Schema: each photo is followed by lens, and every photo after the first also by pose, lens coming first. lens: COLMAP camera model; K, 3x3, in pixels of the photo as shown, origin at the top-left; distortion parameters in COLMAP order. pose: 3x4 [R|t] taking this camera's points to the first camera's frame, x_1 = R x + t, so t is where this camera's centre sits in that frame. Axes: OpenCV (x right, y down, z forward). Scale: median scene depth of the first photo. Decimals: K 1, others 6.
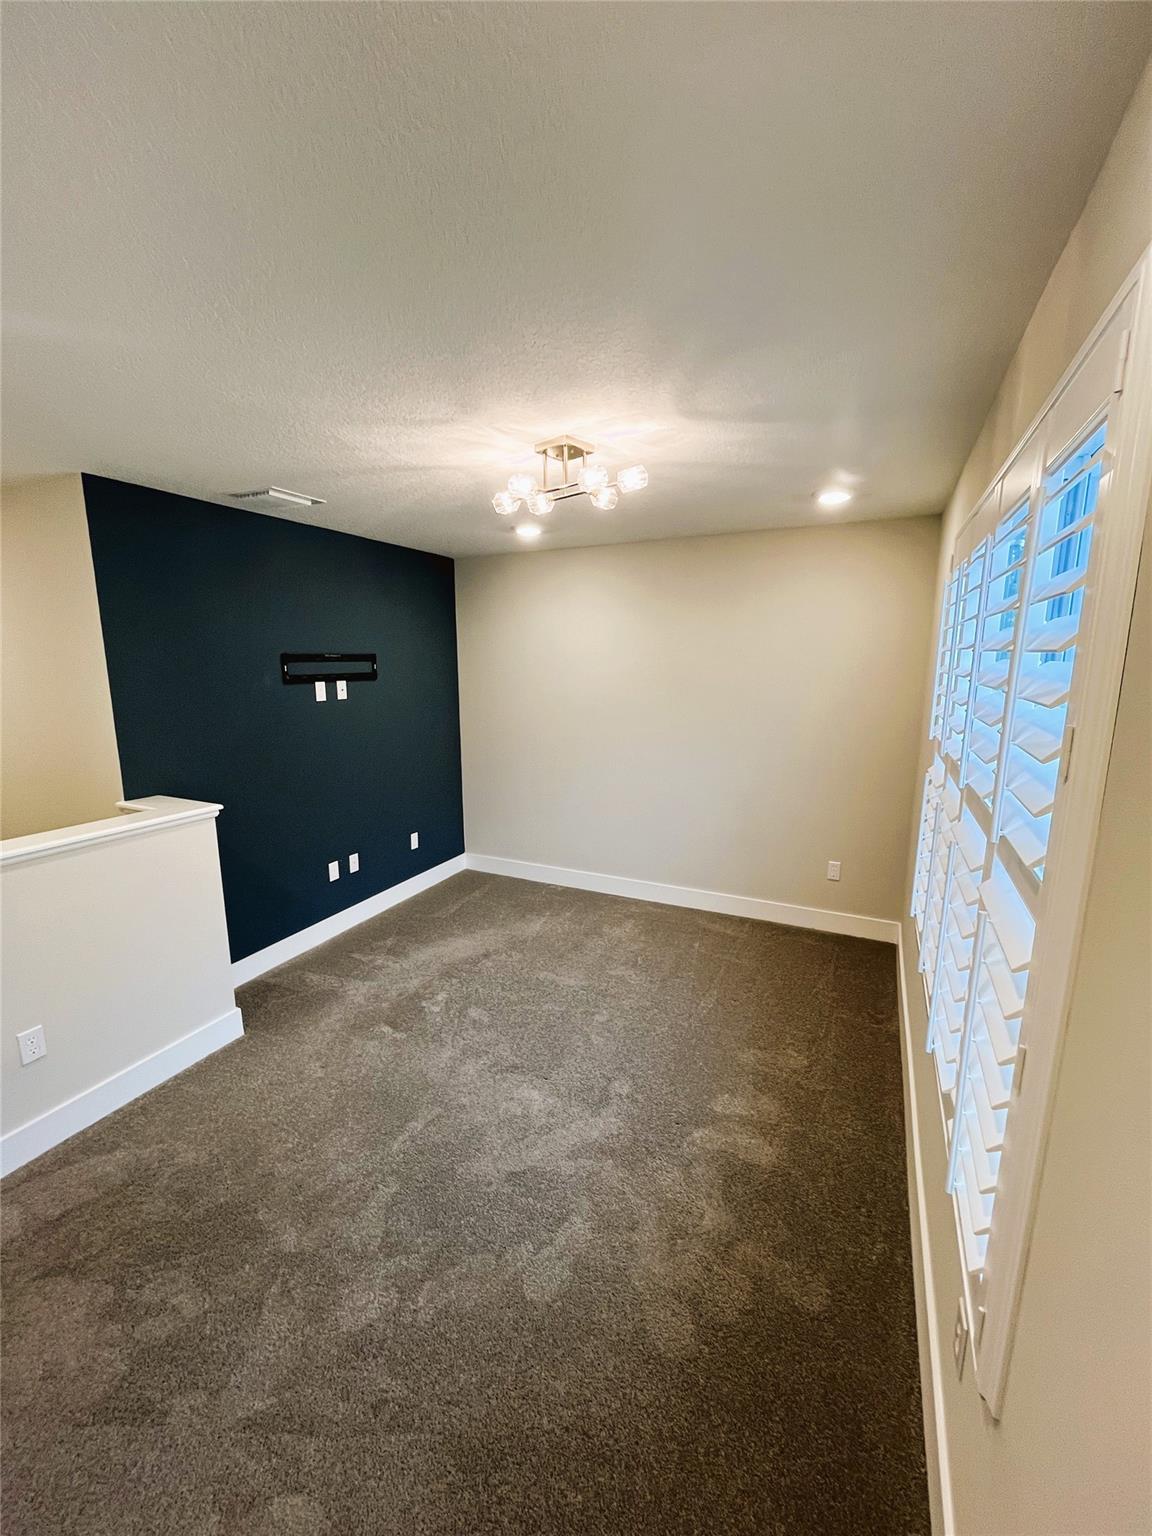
lens RADIAL K [[618.7, 0, 567.9], [0, 618.7, 767.6], [0, 0, 1]] dist [-0.003066, 0.000443]
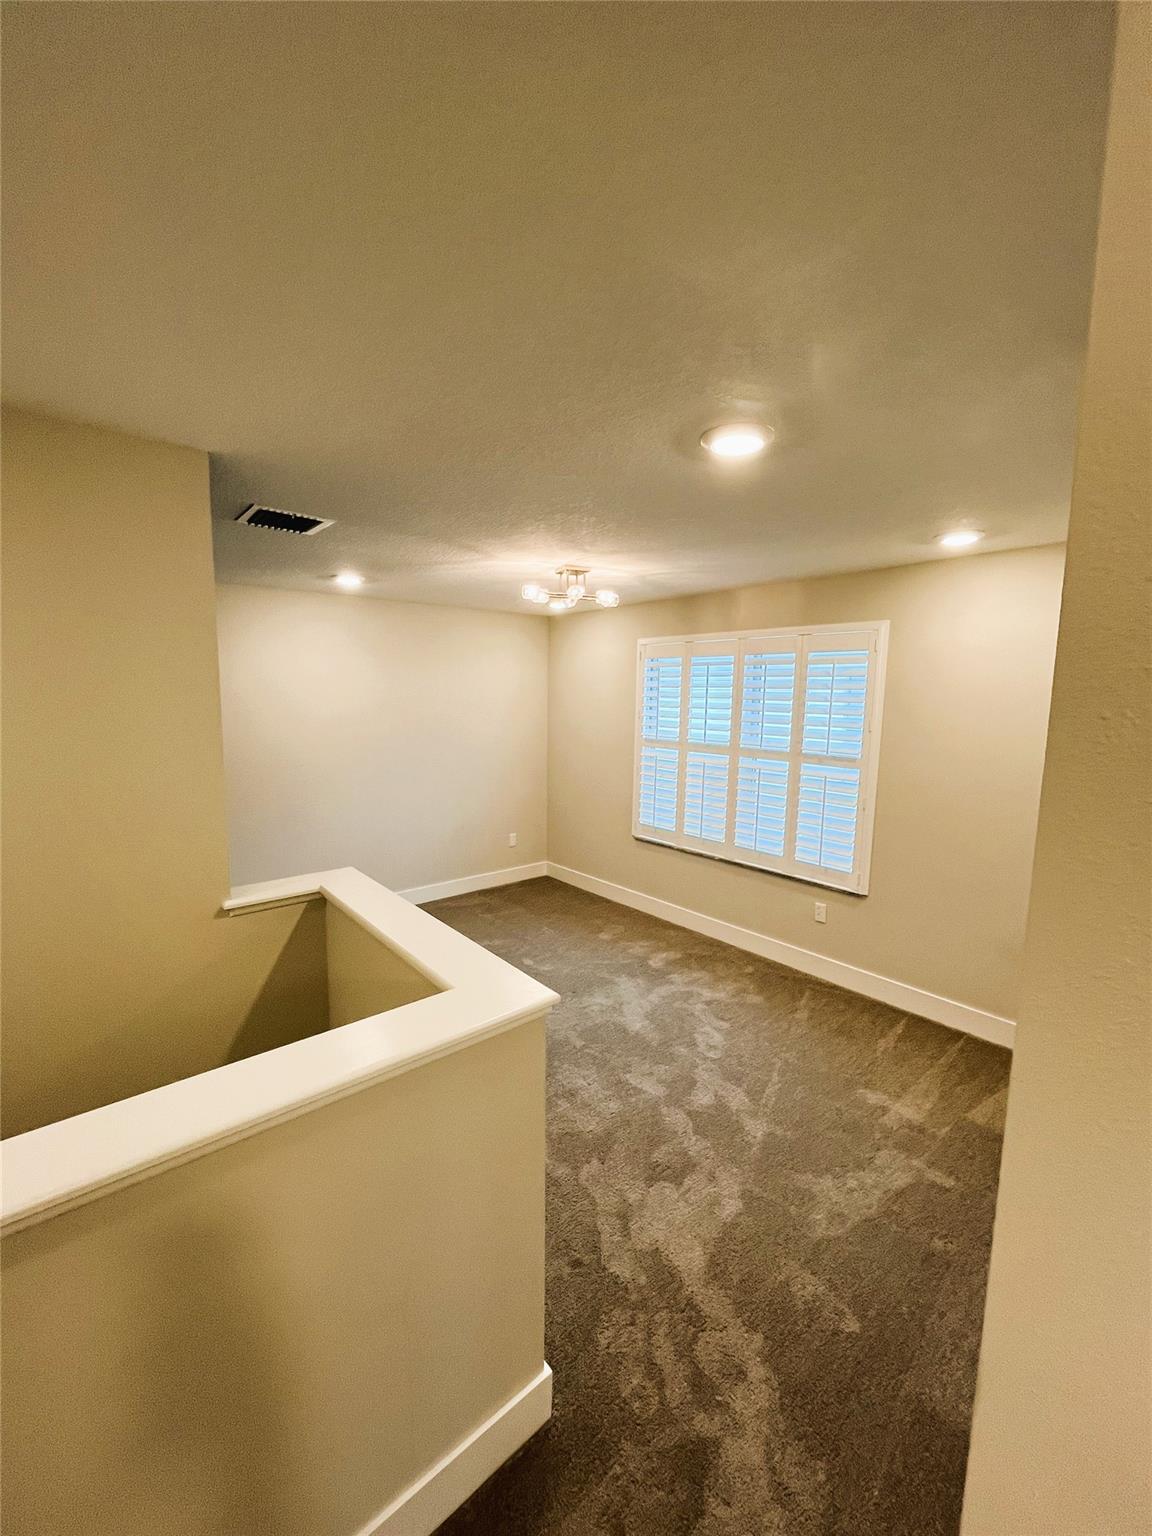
lens RADIAL K [[618.7, 0, 575.0], [0, 618.7, 769.8], [0, 0, 1]] dist [-0.003066, 0.000443]
pose [[0.405575, -0.110886, 0.907311, -1.374104], [0.149902, 0.987244, 0.053648, -0.096216], [-0.901686, 0.114250, 0.417024, 0.352877]]
